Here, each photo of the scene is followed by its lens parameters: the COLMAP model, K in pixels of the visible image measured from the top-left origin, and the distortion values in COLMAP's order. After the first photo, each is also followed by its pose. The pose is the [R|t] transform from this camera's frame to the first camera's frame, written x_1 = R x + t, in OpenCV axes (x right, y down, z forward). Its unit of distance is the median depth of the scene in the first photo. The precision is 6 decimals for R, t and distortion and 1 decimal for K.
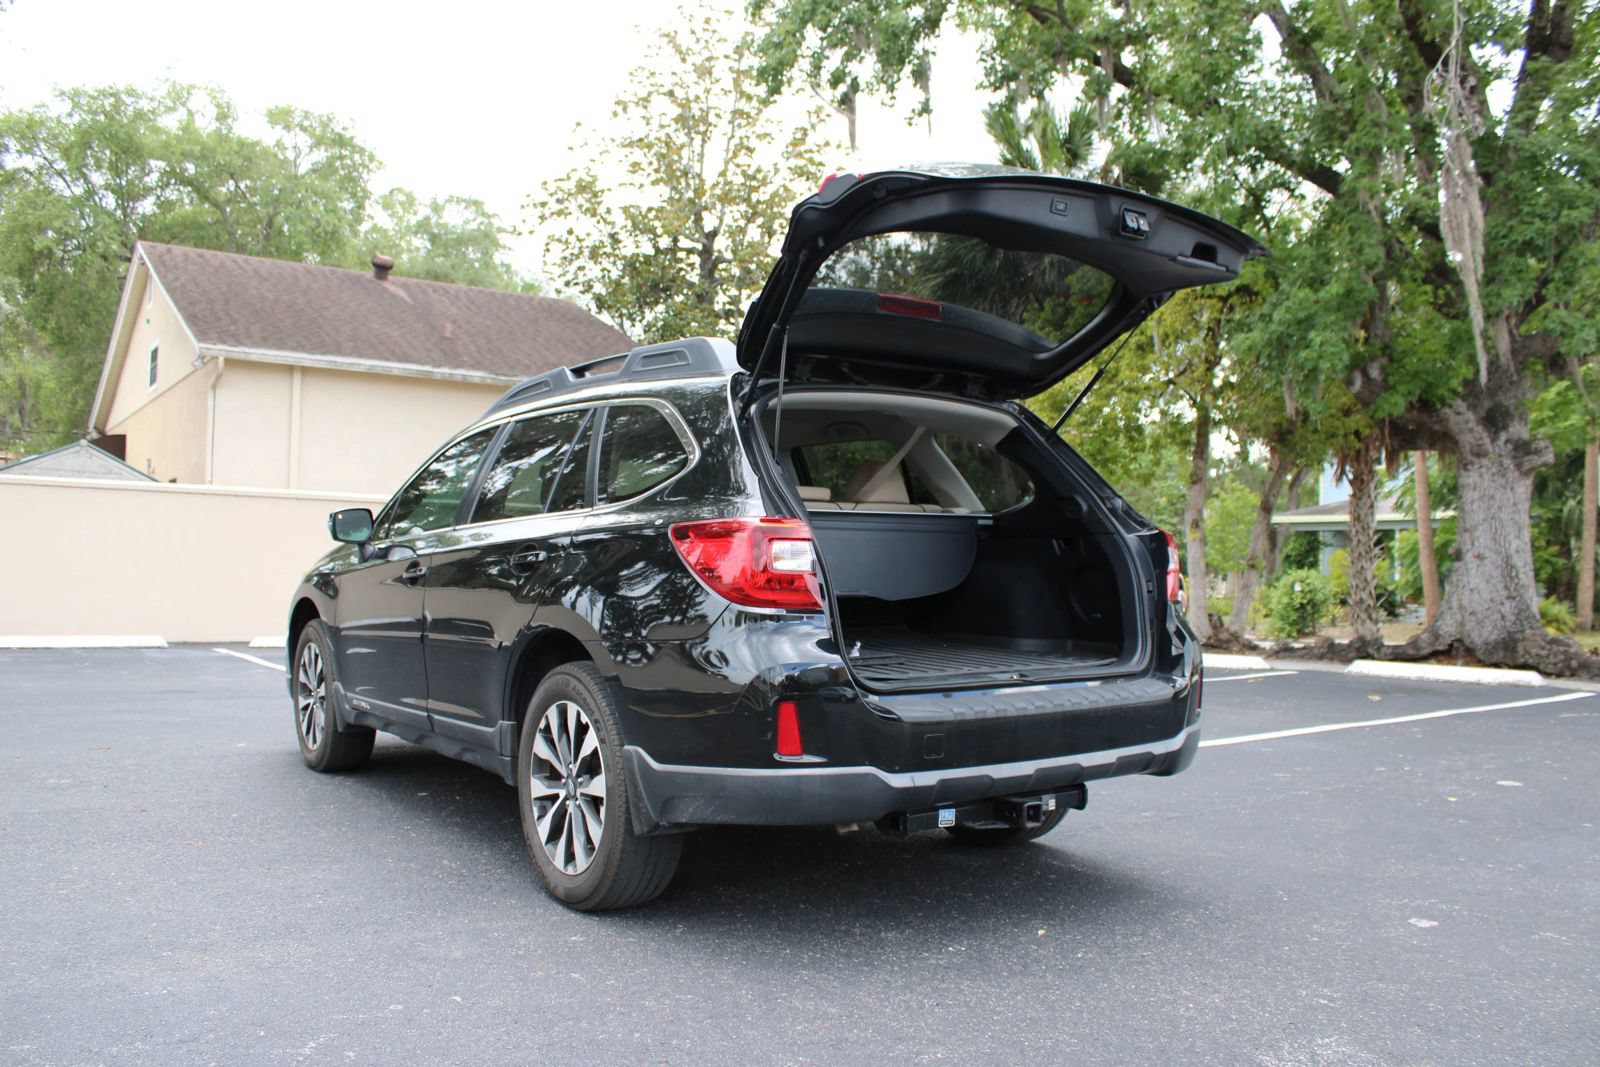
lens RADIAL K [[1334.2, 0, 797.9], [0, 1334.2, 541.6], [0, 0, 1]] dist [-0.175444, 0.148336]
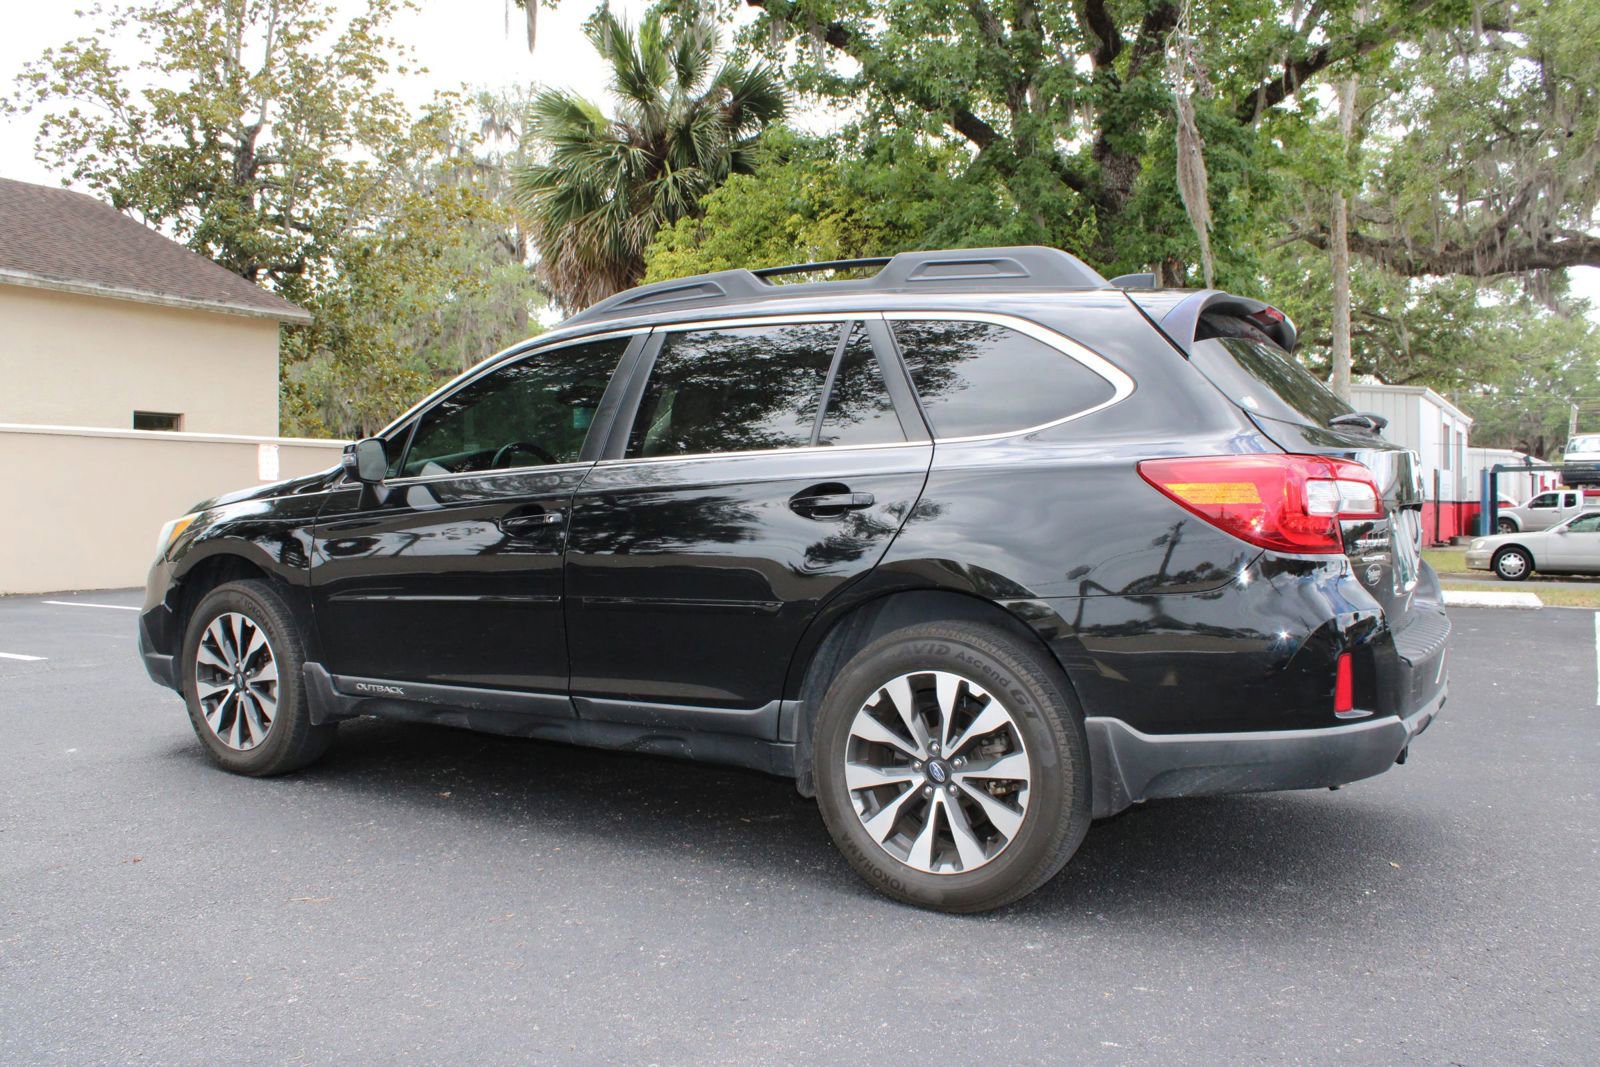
lens RADIAL K [[1334.2, 0, 794.5], [0, 1334.2, 541.8], [0, 0, 1]] dist [-0.175444, 0.148336]
pose [[0.917377, -0.025976, 0.397170, -0.156240], [0.003454, 0.998350, 0.057316, -0.002559], [-0.398004, -0.051209, 0.915953, 0.071071]]
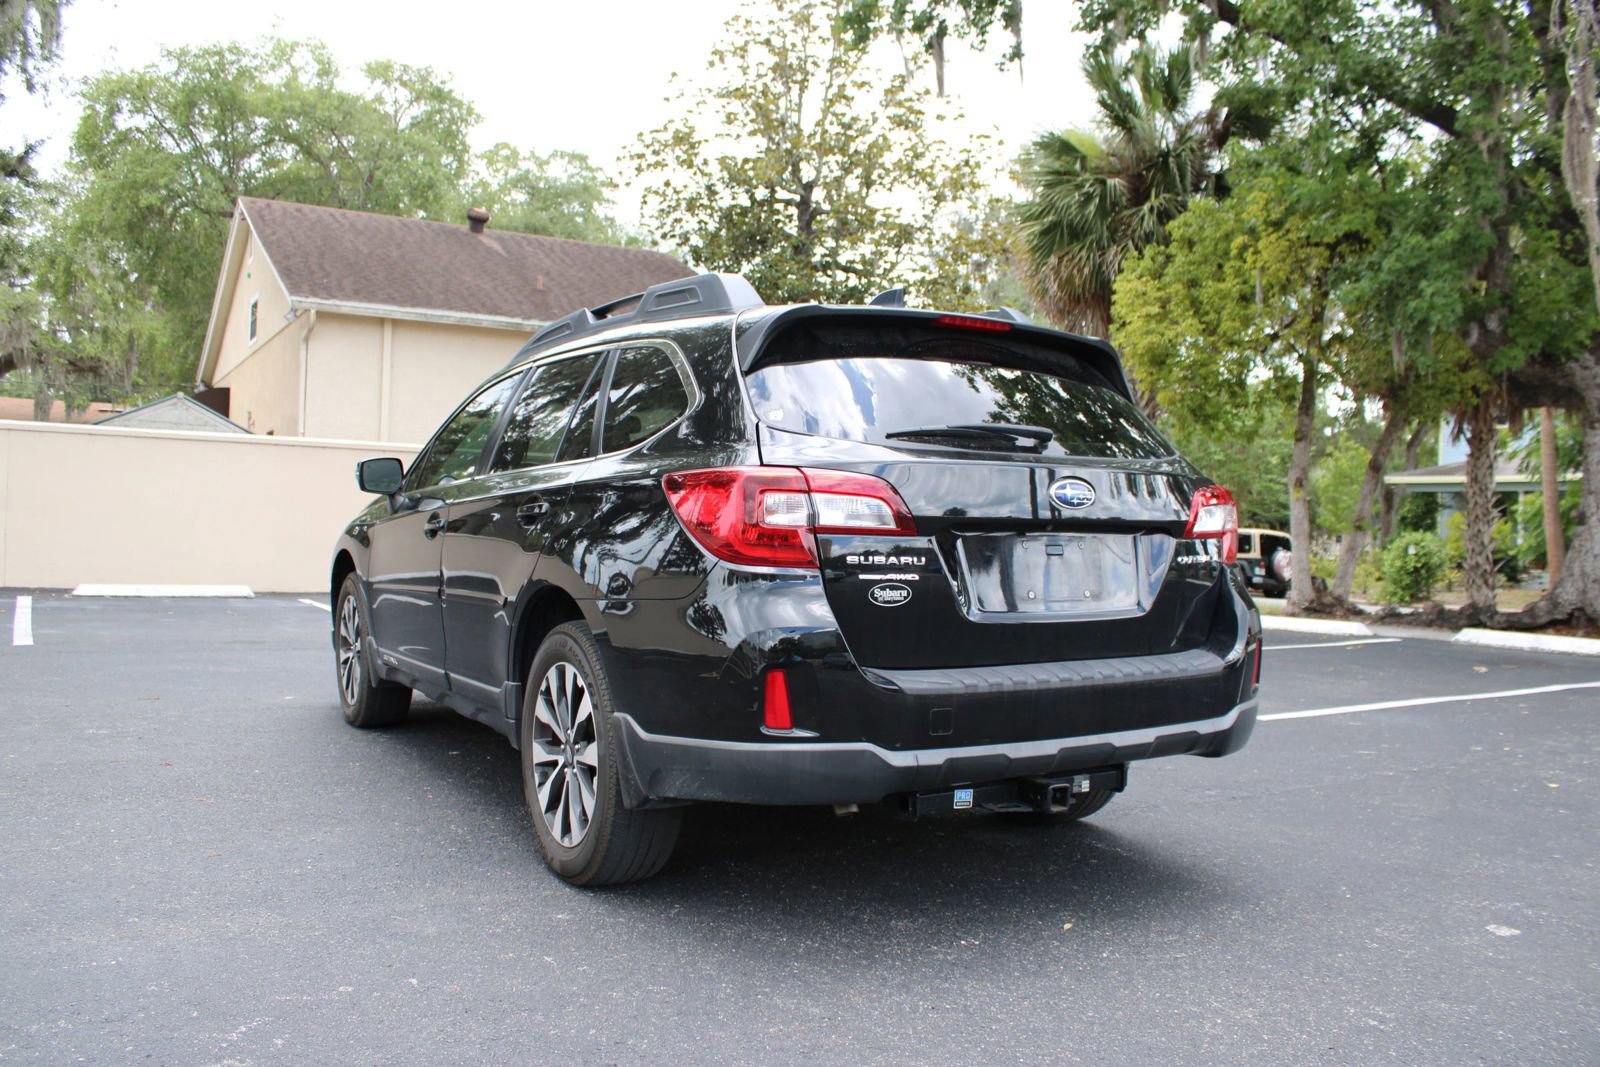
lens RADIAL K [[1334.2, 0, 792.4], [0, 1334.2, 537.9], [0, 0, 1]] dist [-0.175444, 0.148336]
pose [[0.996297, 0.010922, -0.085282, 0.017351], [-0.008314, 0.999489, 0.030872, 0.000498], [0.085575, -0.030049, 0.995878, 0.021356]]
